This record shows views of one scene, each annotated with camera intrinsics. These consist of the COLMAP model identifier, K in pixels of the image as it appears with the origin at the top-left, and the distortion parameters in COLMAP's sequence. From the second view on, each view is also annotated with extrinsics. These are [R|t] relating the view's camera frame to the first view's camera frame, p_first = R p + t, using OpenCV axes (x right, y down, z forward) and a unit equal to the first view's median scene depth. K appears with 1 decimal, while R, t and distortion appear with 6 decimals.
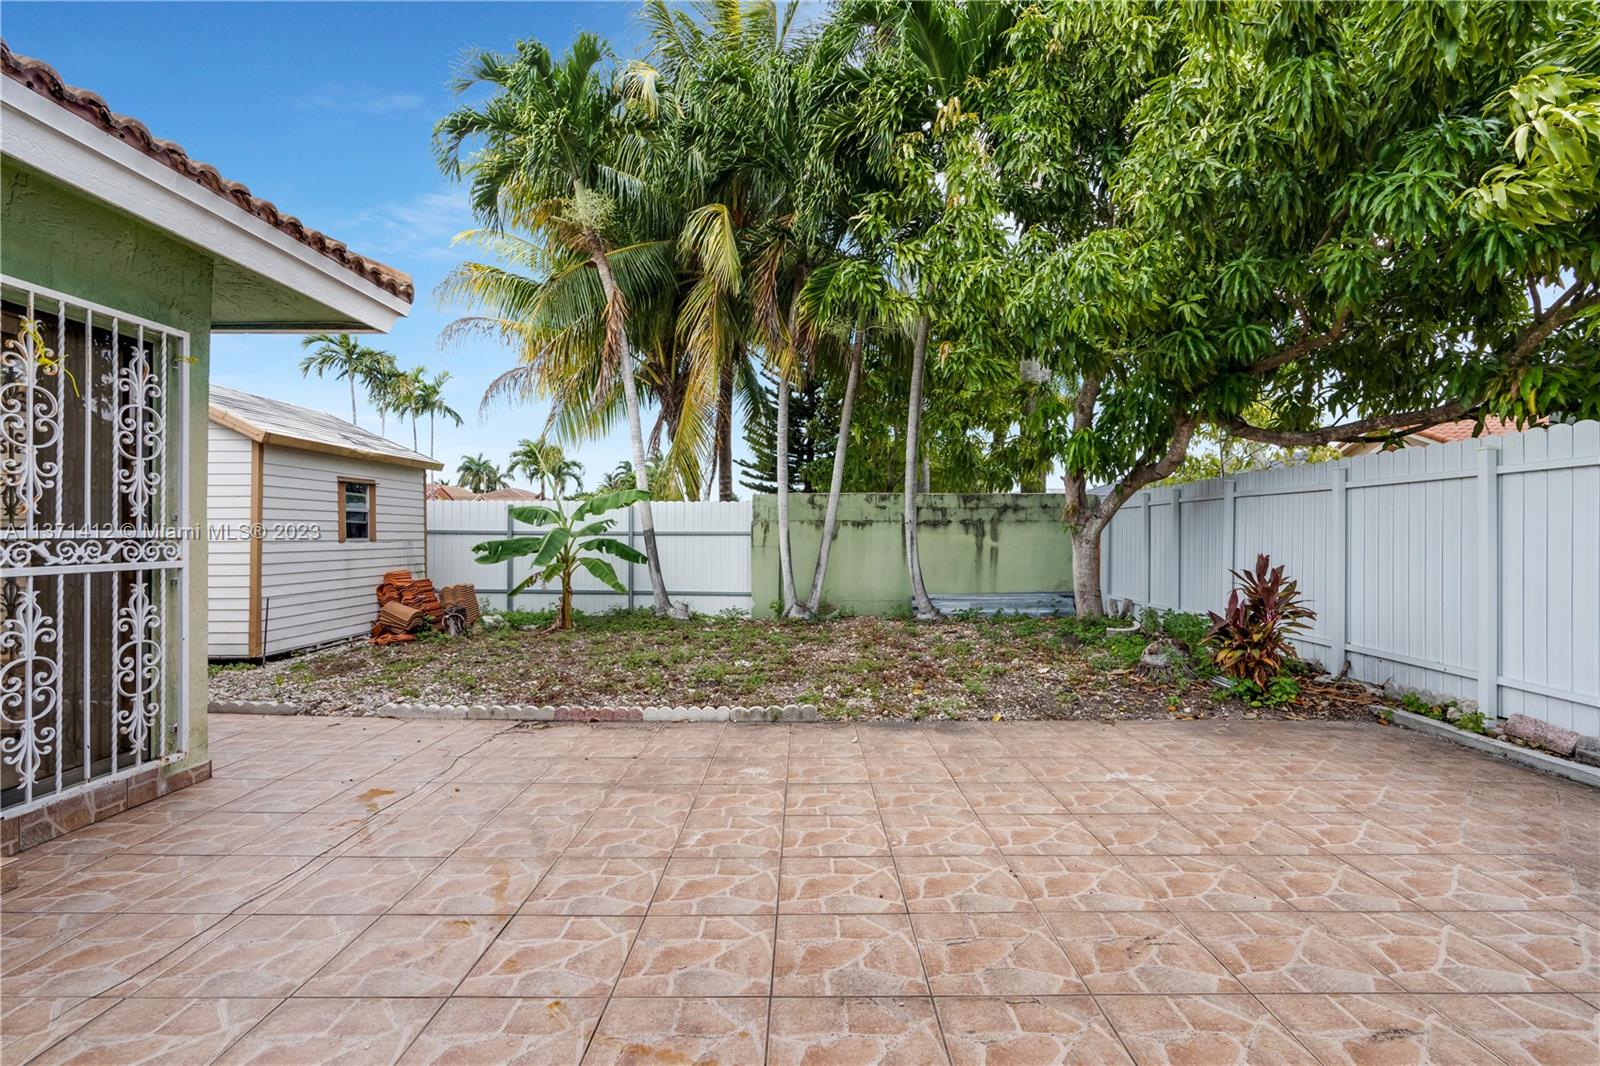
lens RADIAL K [[739.1, 0, 800.0], [0, 739.1, 533.0], [0, 0, 1]] dist [-0.006439, 0.001064]
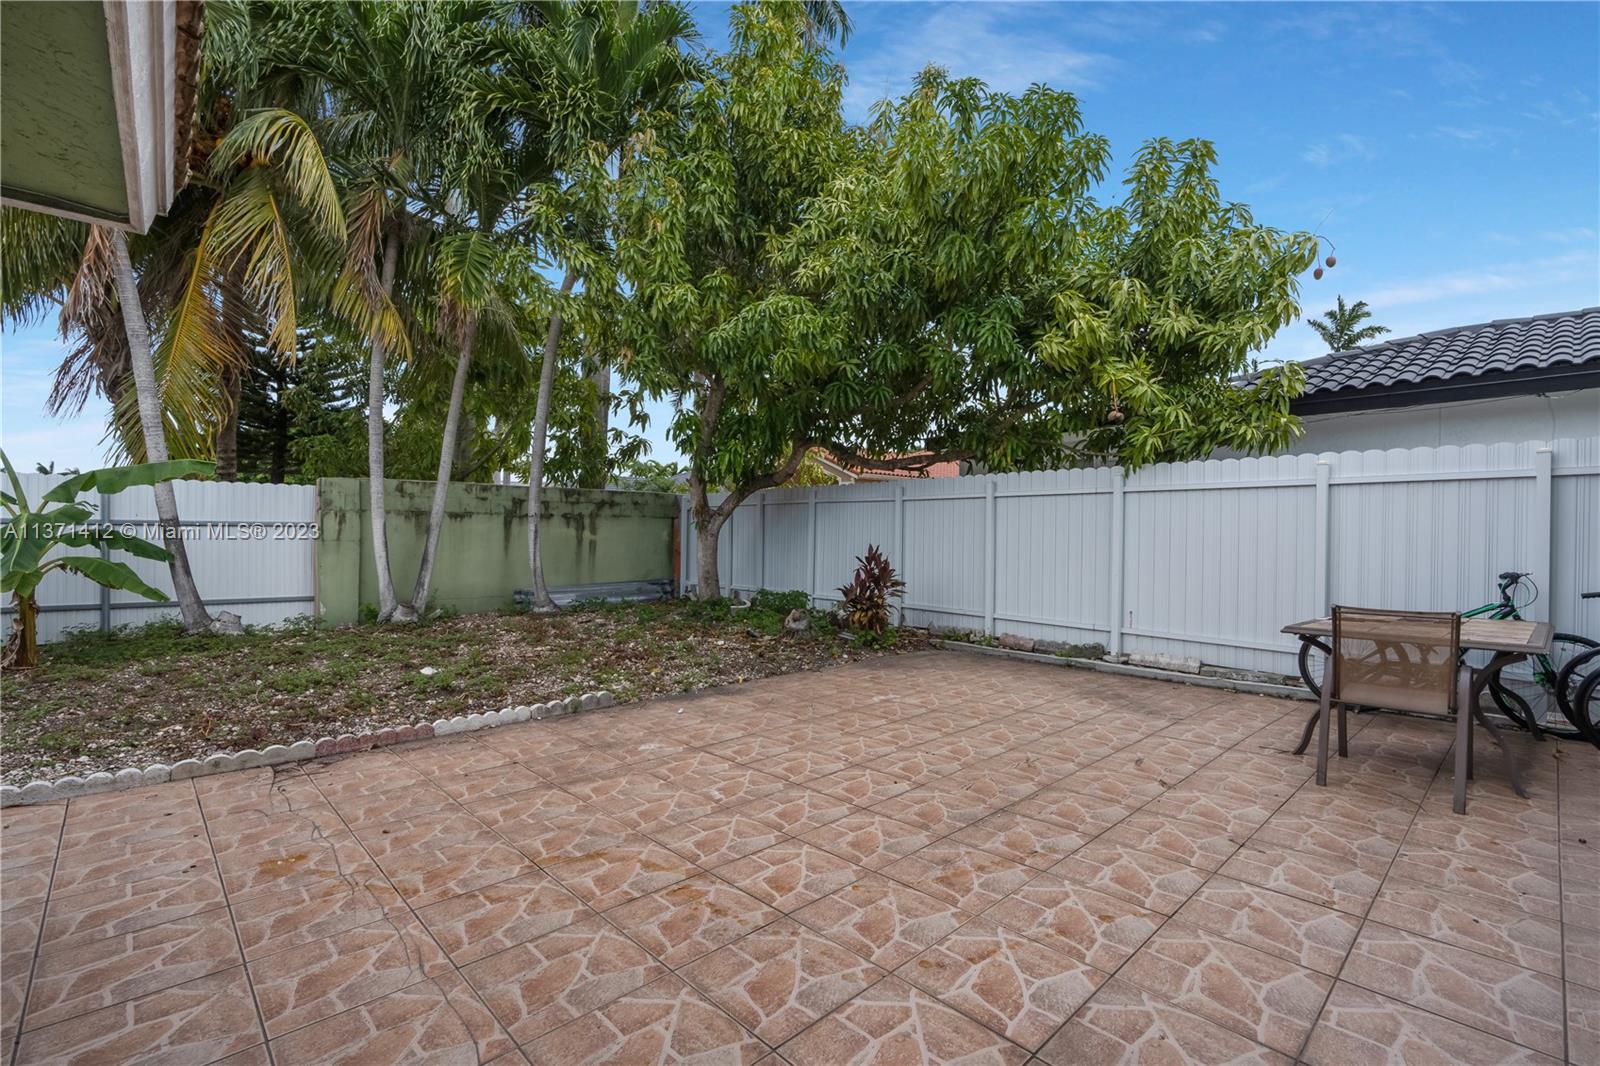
lens RADIAL K [[737.7, 0, 827.5], [0, 737.7, 529.1], [0, 0, 1]] dist [-0.003953, 0.000492]
pose [[0.704539, 0.007588, 0.709624, -0.672879], [-0.010063, 0.999949, -0.000702, 0.001478], [-0.709594, -0.006646, 0.704580, 0.059043]]
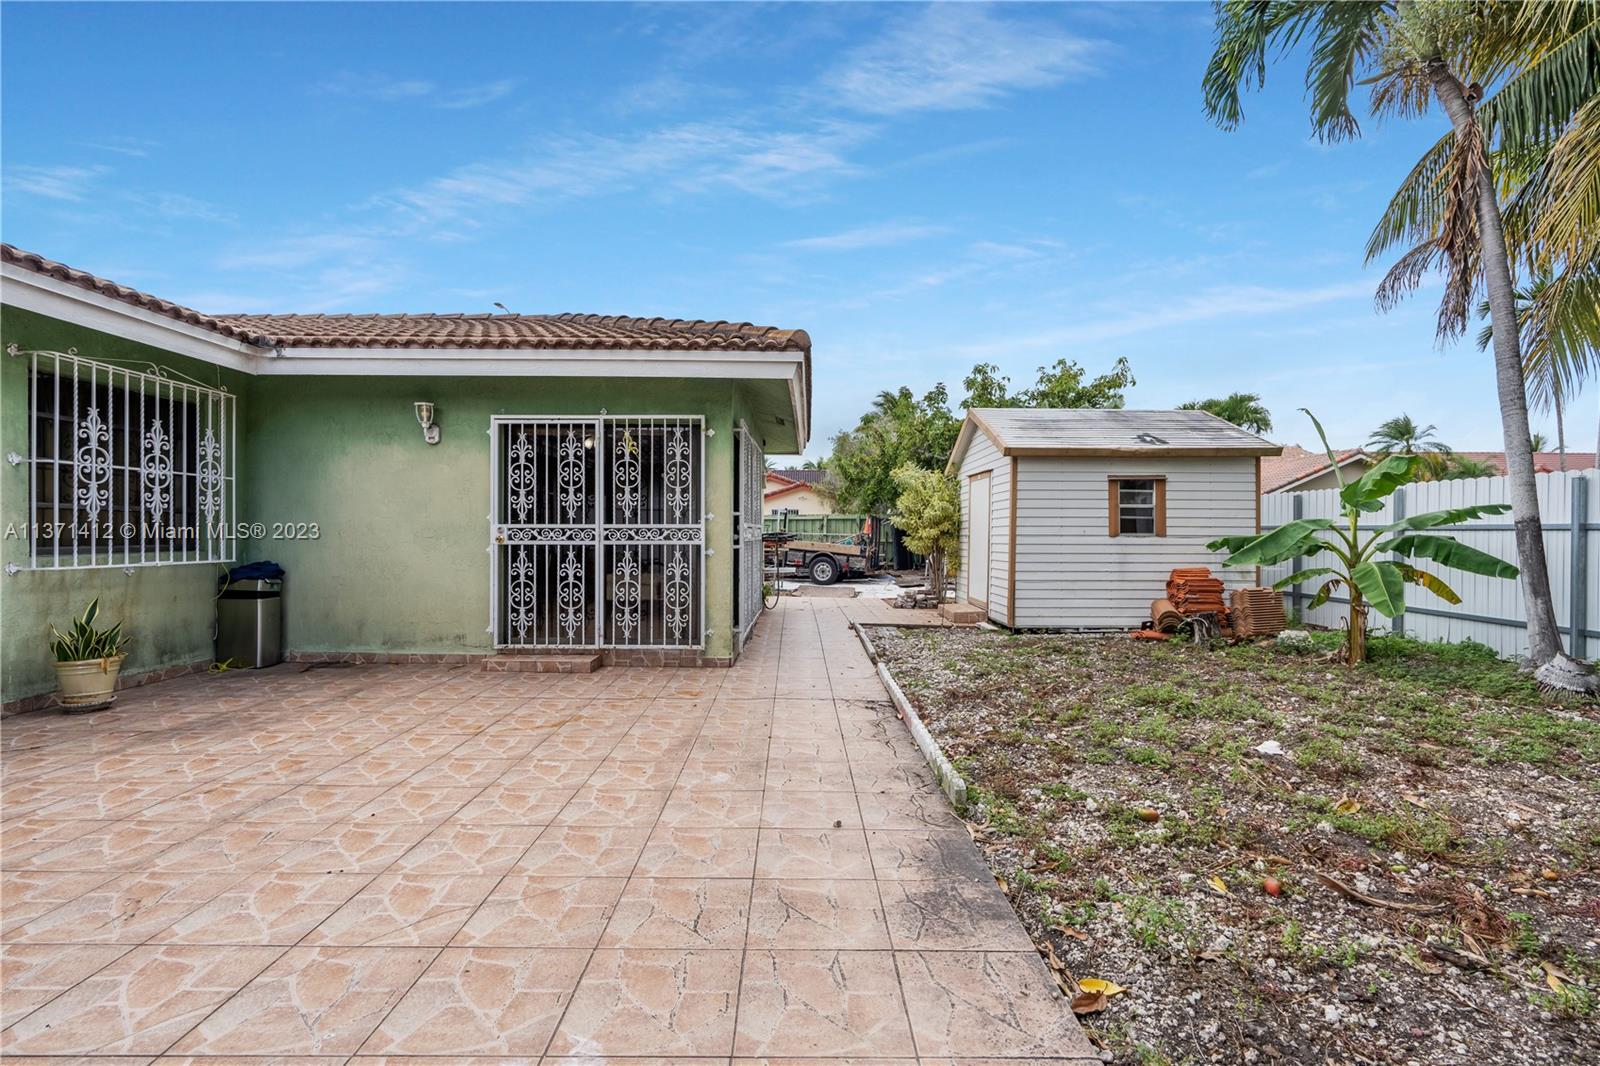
lens RADIAL K [[714.4, 0, 801.0], [0, 714.4, 536.0], [0, 0, 1]] dist [-0.004138, 0.001198]
pose [[0.003839, 0.003465, -0.999987, 0.862938], [-0.001645, 0.999993, 0.003459, 0.017711], [0.999991, 0.001631, 0.003844, 1.140315]]
